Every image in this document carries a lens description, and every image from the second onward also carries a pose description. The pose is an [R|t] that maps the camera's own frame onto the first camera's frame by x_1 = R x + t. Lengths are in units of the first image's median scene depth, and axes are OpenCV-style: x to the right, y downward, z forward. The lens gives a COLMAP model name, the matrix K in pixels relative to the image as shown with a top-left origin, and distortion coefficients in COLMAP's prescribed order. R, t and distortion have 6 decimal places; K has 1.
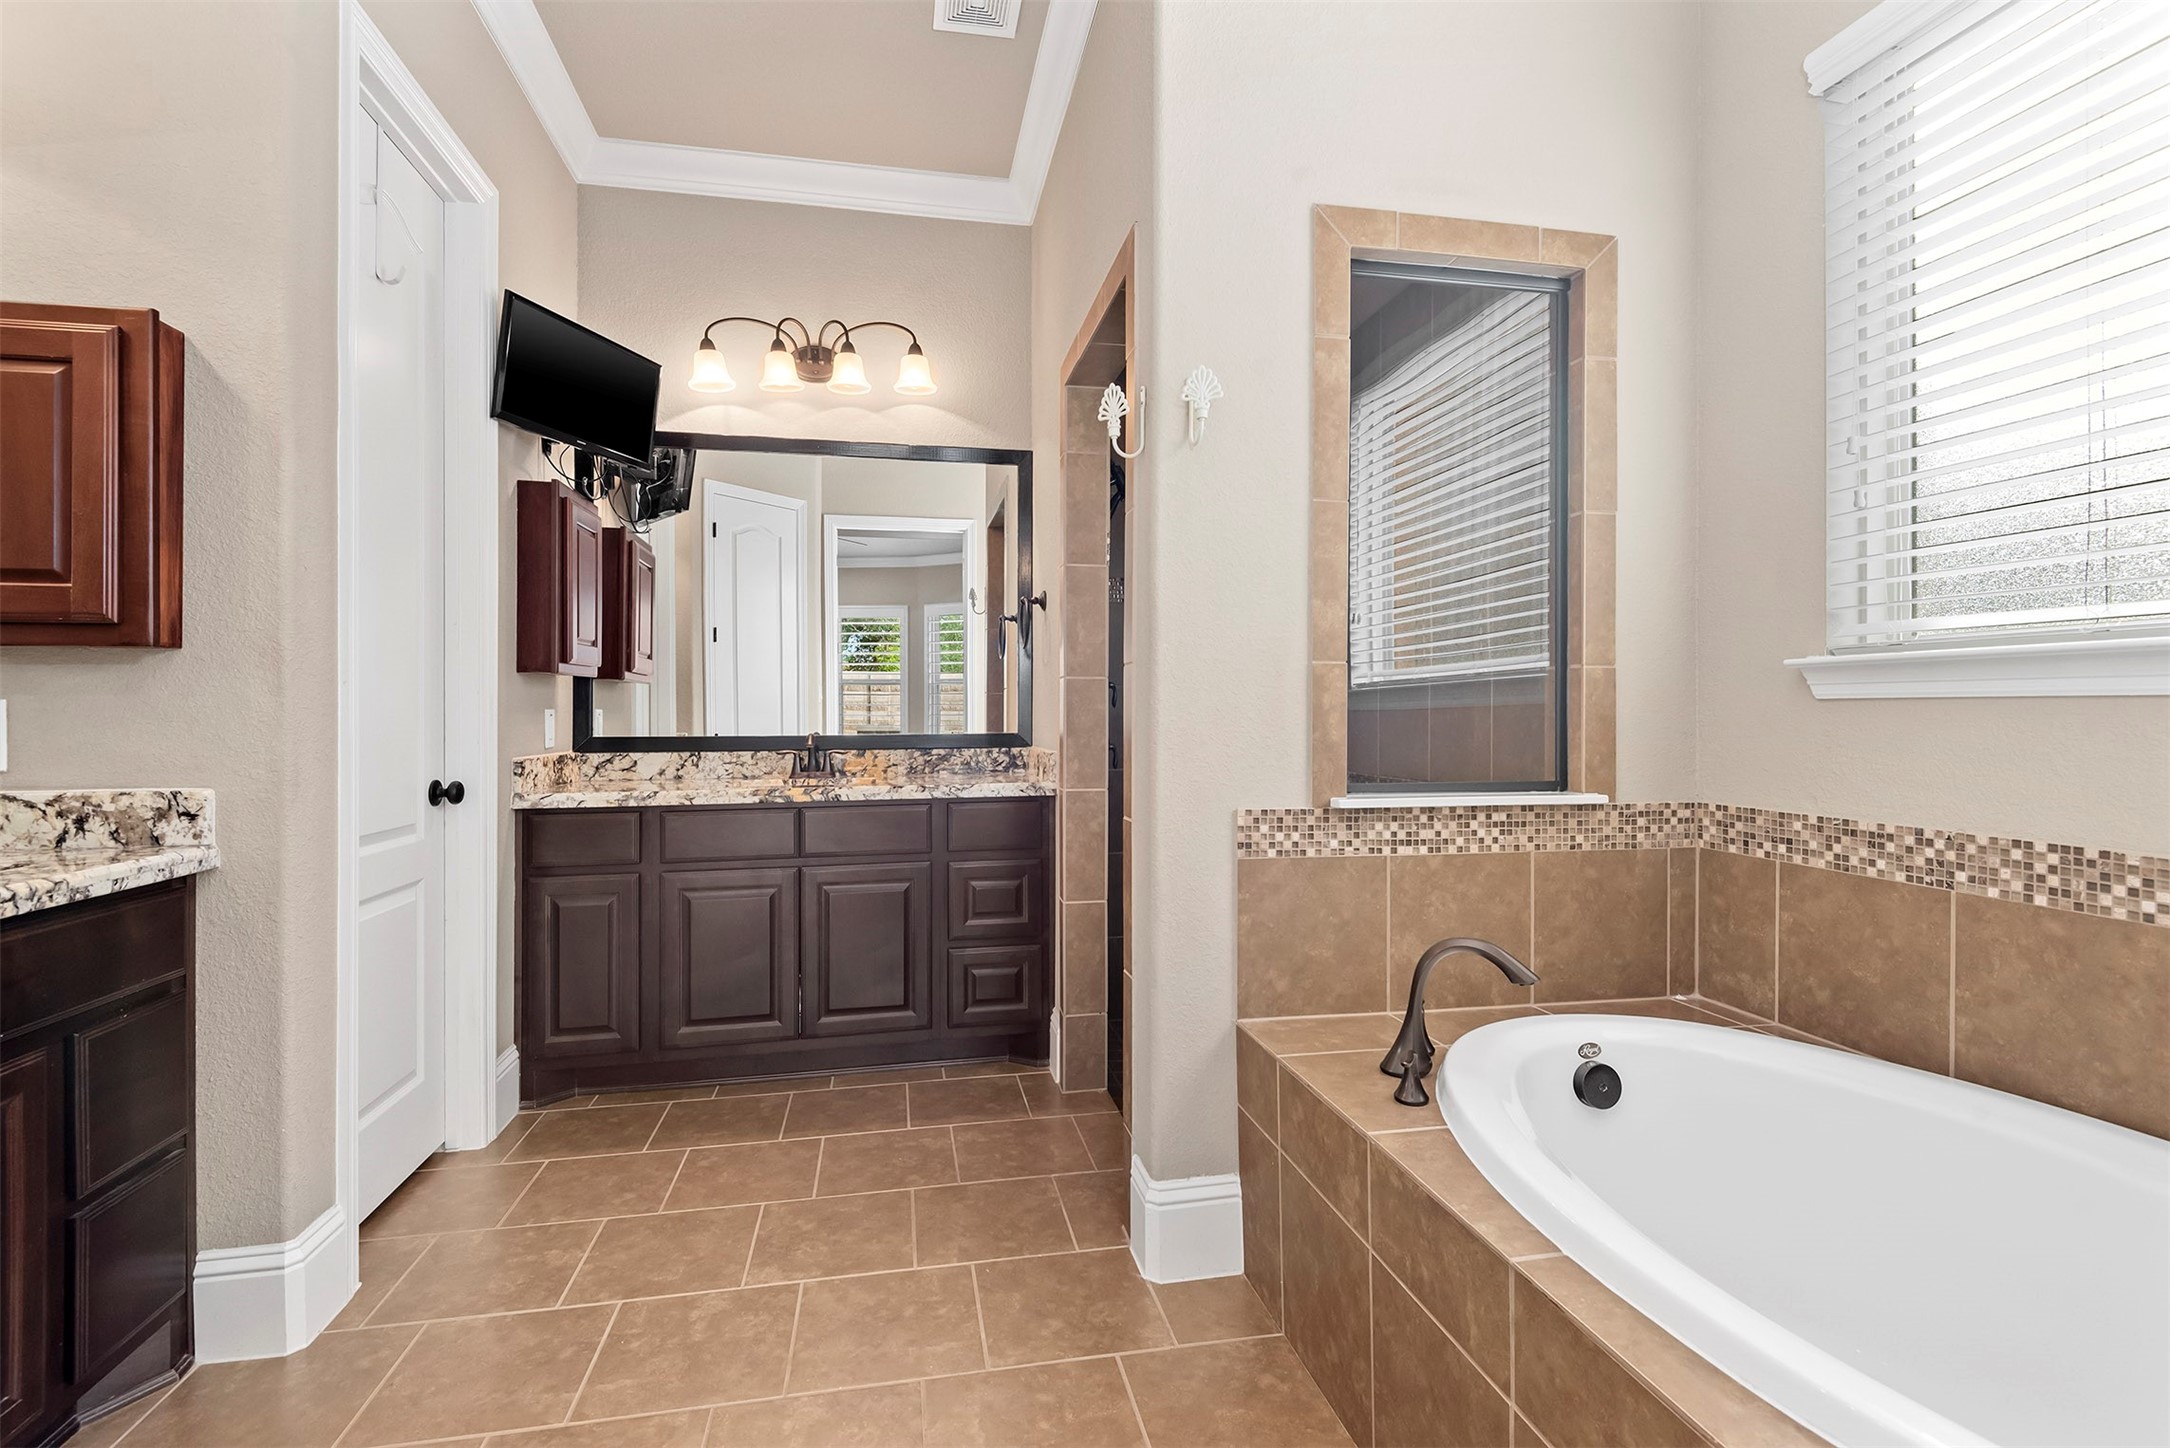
lens RADIAL K [[992.0, 0, 1080.6], [0, 992.0, 713.7], [0, 0, 1]] dist [0.016996, -0.001212]
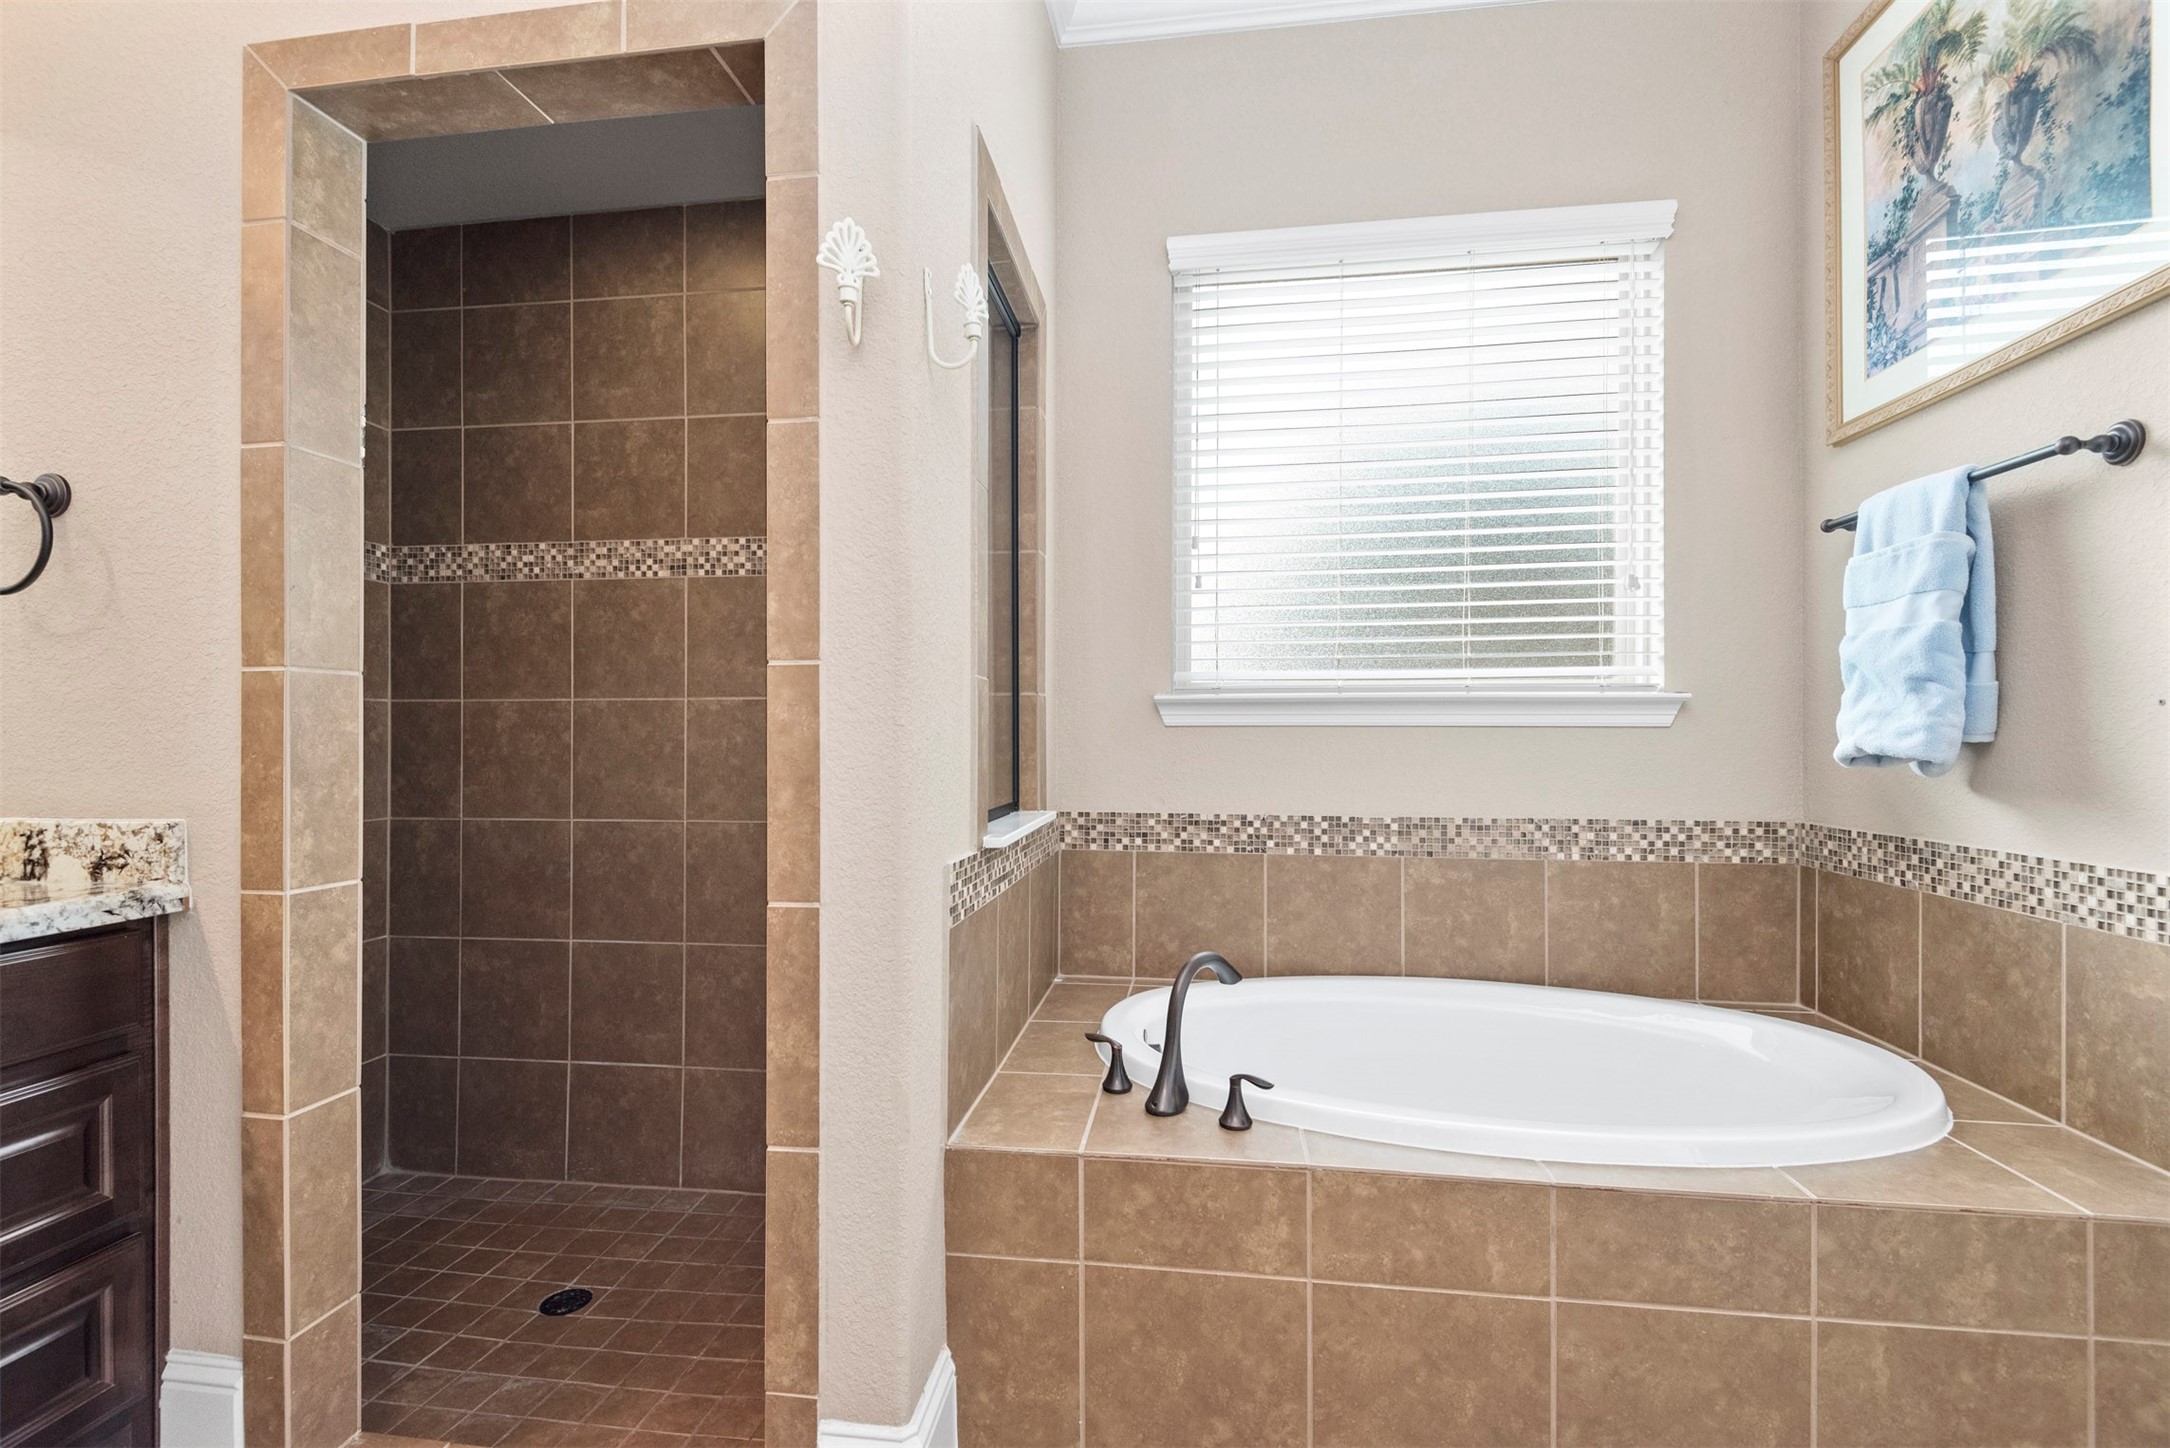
lens RADIAL K [[992.0, 0, 1078.0], [0, 992.0, 734.4], [0, 0, 1]] dist [0.016996, -0.001212]
pose [[0.326402, -0.005112, 0.945217, -0.585273], [0.000926, 0.999987, 0.005089, -0.010150], [-0.945231, -0.000785, 0.326402, 0.721614]]
